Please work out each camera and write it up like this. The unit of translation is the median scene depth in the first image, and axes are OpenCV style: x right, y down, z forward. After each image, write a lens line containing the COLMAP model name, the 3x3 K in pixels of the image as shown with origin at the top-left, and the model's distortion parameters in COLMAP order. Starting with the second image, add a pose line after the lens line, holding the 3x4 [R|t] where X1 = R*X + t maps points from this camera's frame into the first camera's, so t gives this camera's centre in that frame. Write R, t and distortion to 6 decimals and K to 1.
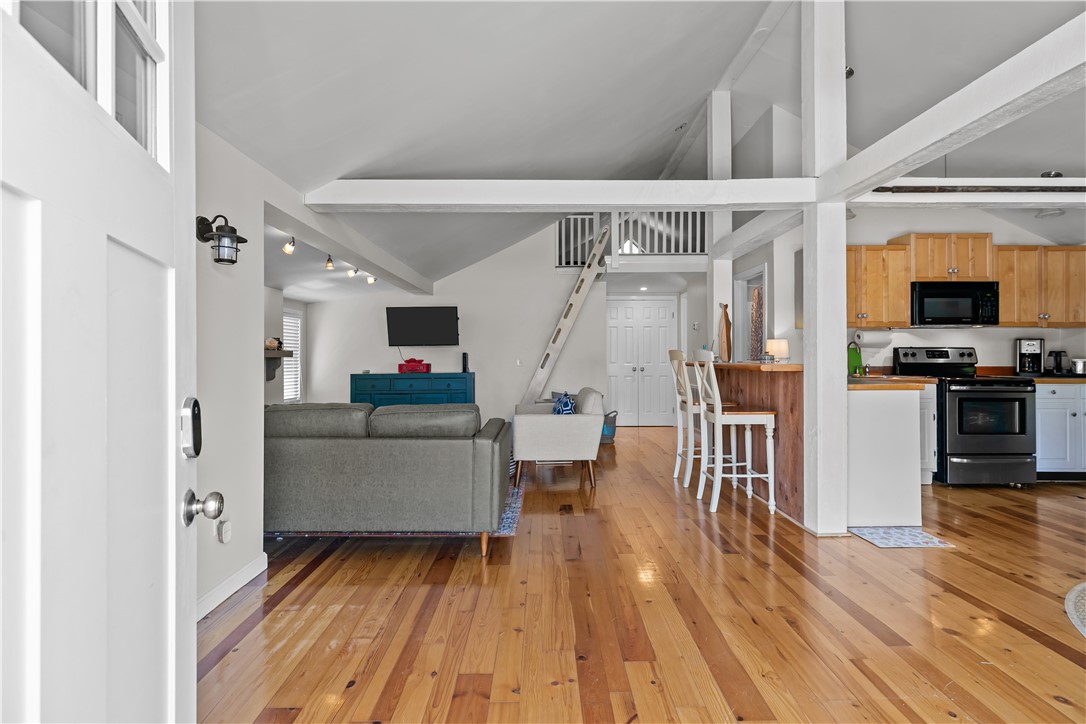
lens RADIAL K [[497.3, 0, 554.3], [0, 497.3, 352.4], [0, 0, 1]] dist [0.010069, -0.001526]
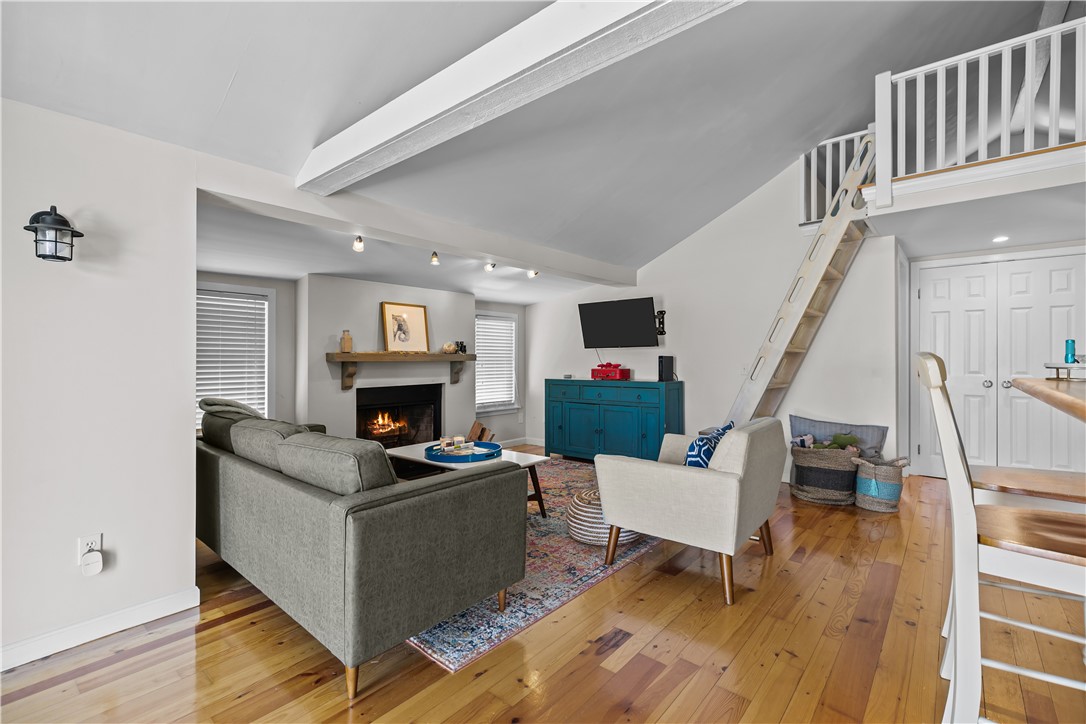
lens RADIAL K [[497.3, 0, 536.7], [0, 497.3, 356.9], [0, 0, 1]] dist [0.010069, -0.001526]
pose [[0.756960, 0.002398, -0.653457, 0.177977], [0.003168, 0.999968, 0.007339, -0.004238], [0.653454, -0.007626, 0.756928, 0.286990]]
